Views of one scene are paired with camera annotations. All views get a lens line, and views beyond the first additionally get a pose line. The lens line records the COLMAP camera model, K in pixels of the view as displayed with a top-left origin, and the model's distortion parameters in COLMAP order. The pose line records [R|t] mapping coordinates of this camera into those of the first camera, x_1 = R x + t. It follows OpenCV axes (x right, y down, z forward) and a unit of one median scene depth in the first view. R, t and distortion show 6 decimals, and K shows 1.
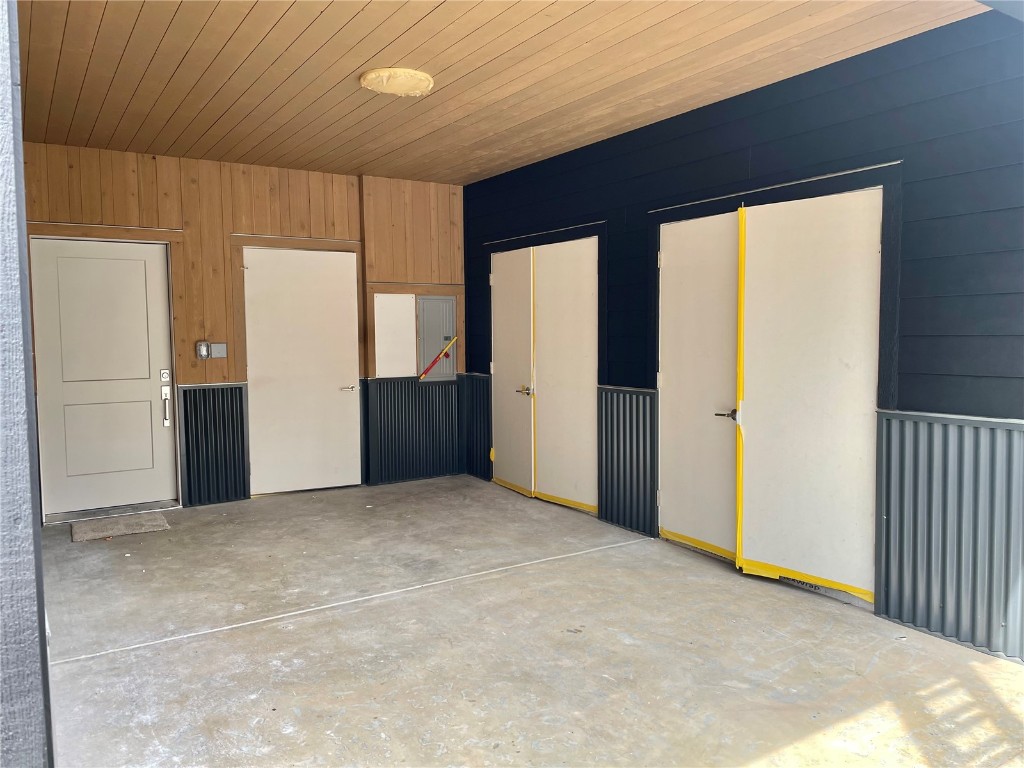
lens RADIAL K [[781.4, 0, 512.0], [0, 781.4, 384.0], [0, 0, 1]] dist [0.102303, -0.143069]
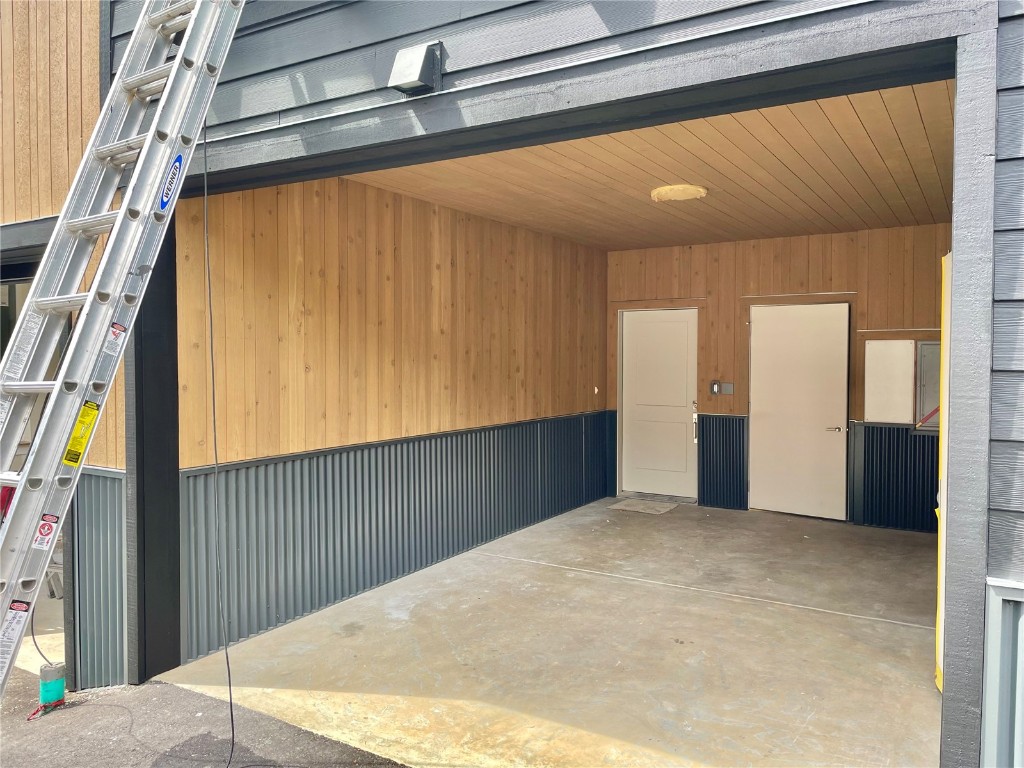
lens RADIAL K [[769.8, 0, 512.3], [0, 769.8, 369.5], [0, 0, 1]] dist [0.100950, -0.127260]
pose [[0.433499, 0.026739, -0.900757, 0.819858], [-0.070589, 0.997496, -0.004361, -0.058334], [0.898385, 0.065474, 0.434301, 0.191383]]
